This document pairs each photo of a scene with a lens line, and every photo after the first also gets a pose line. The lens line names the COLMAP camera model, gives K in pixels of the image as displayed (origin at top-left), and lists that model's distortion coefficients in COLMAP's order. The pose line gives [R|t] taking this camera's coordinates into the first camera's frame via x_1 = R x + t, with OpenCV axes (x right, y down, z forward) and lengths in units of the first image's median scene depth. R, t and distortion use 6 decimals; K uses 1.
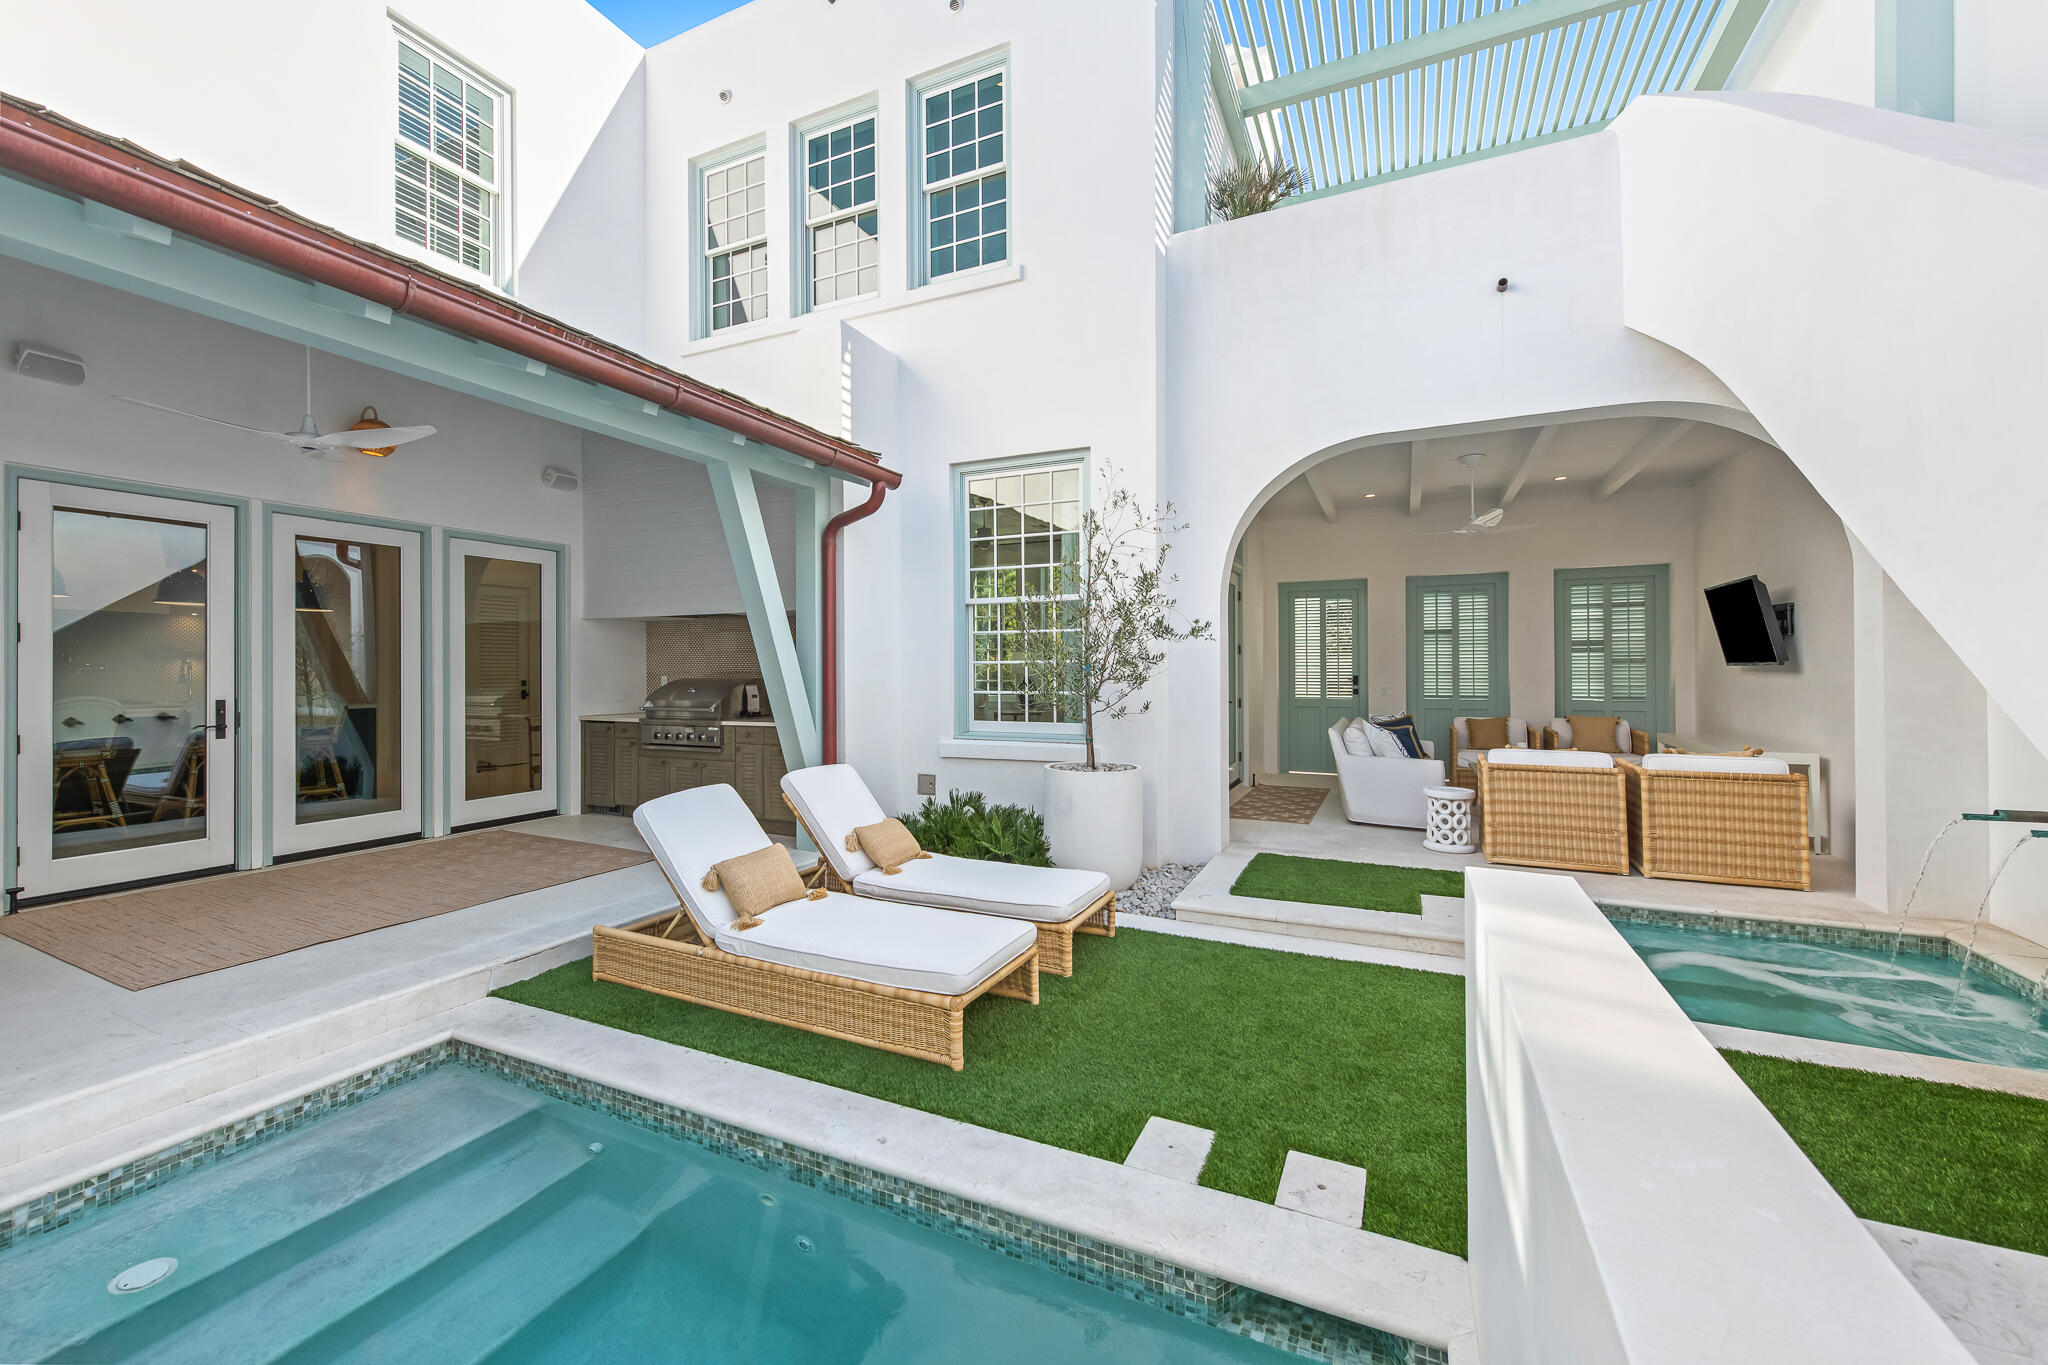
lens RADIAL K [[816.2, 0, 1024.8], [0, 816.2, 676.1], [0, 0, 1]] dist [0.006299, 0.000211]
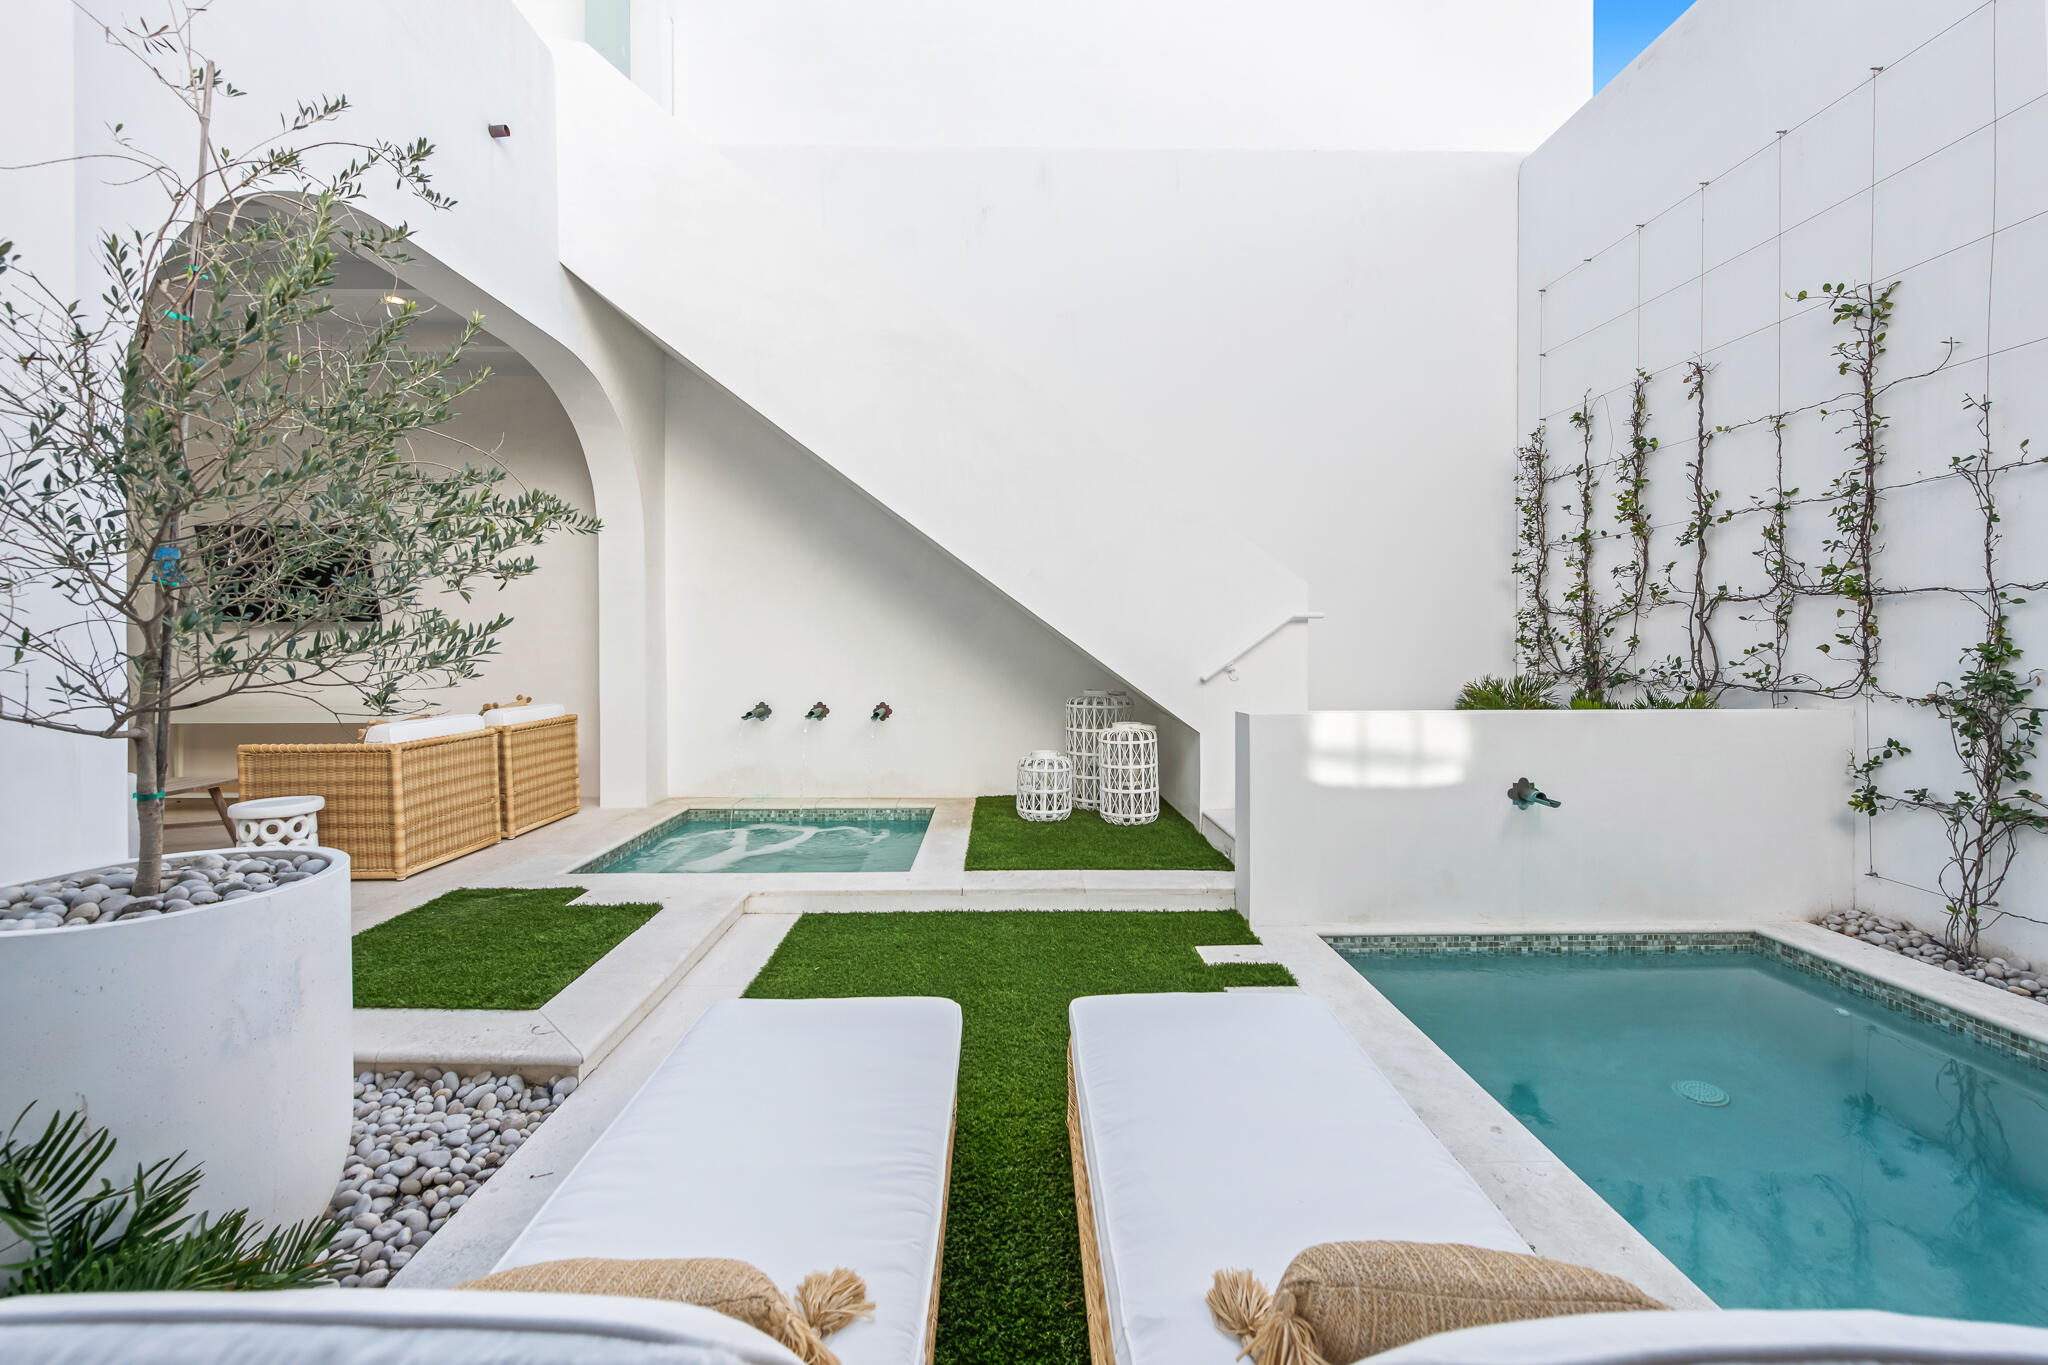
lens RADIAL K [[841.5, 0, 1024.7], [0, 841.5, 658.0], [0, 0, 1]] dist [0.000622, -0.000156]
pose [[-0.441354, -0.013254, 0.897235, -0.593146], [0.010218, 0.999752, 0.019794, 0.034956], [-0.897275, 0.017904, -0.441109, 1.394415]]
